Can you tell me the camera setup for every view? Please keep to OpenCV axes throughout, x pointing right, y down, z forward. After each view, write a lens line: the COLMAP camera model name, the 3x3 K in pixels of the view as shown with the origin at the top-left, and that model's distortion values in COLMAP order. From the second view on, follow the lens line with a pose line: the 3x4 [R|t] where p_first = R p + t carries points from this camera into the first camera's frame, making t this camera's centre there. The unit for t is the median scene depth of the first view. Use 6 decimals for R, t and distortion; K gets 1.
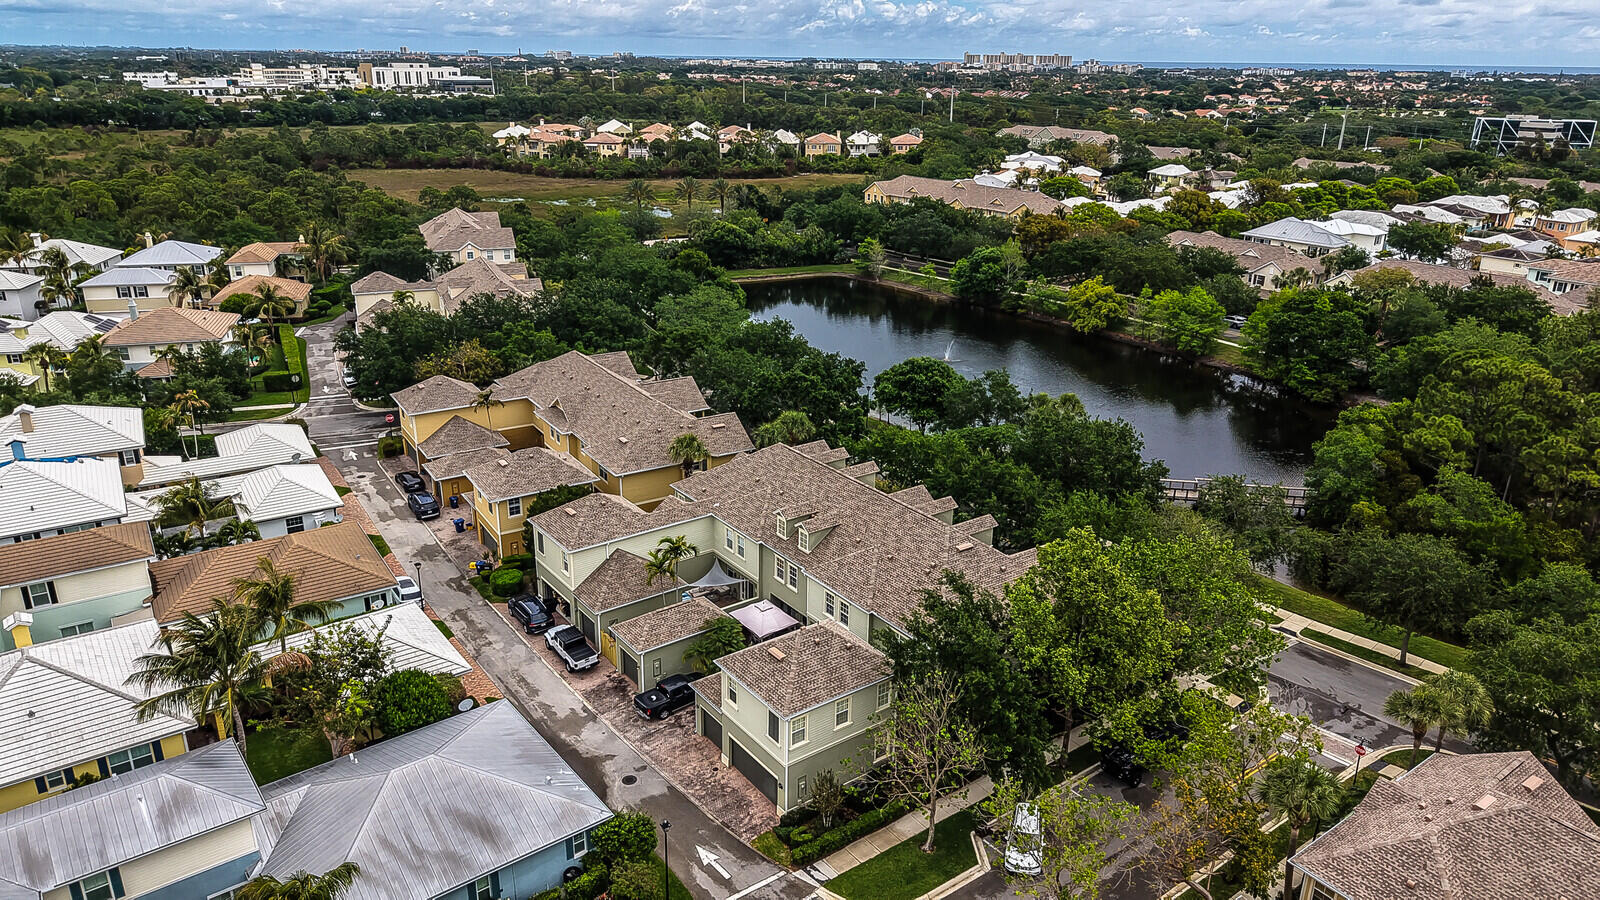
lens RADIAL K [[1082.1, 0, 800.0], [0, 1082.1, 450.0], [0, 0, 1]] dist [0.002023, -0.003512]
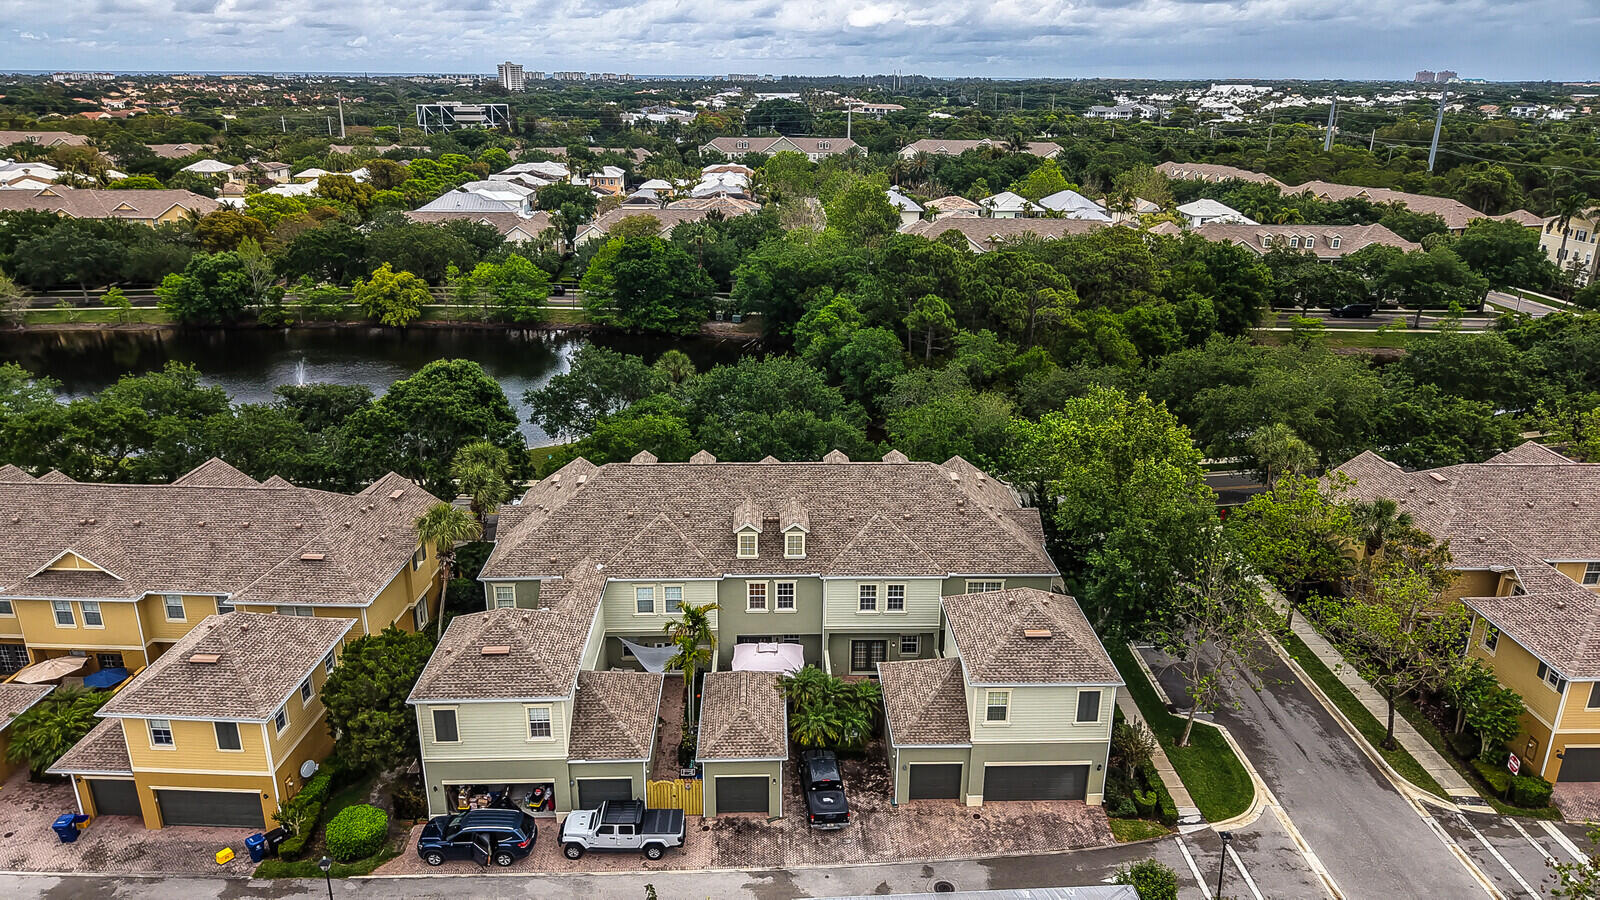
lens RADIAL K [[1082.1, 0, 800.0], [0, 1082.1, 450.0], [0, 0, 1]] dist [0.002023, -0.003512]
pose [[0.559299, -0.279833, 0.780306, -0.326862], [0.285325, 0.948770, 0.135736, -0.049580], [-0.778315, 0.146724, 0.610490, 0.269752]]
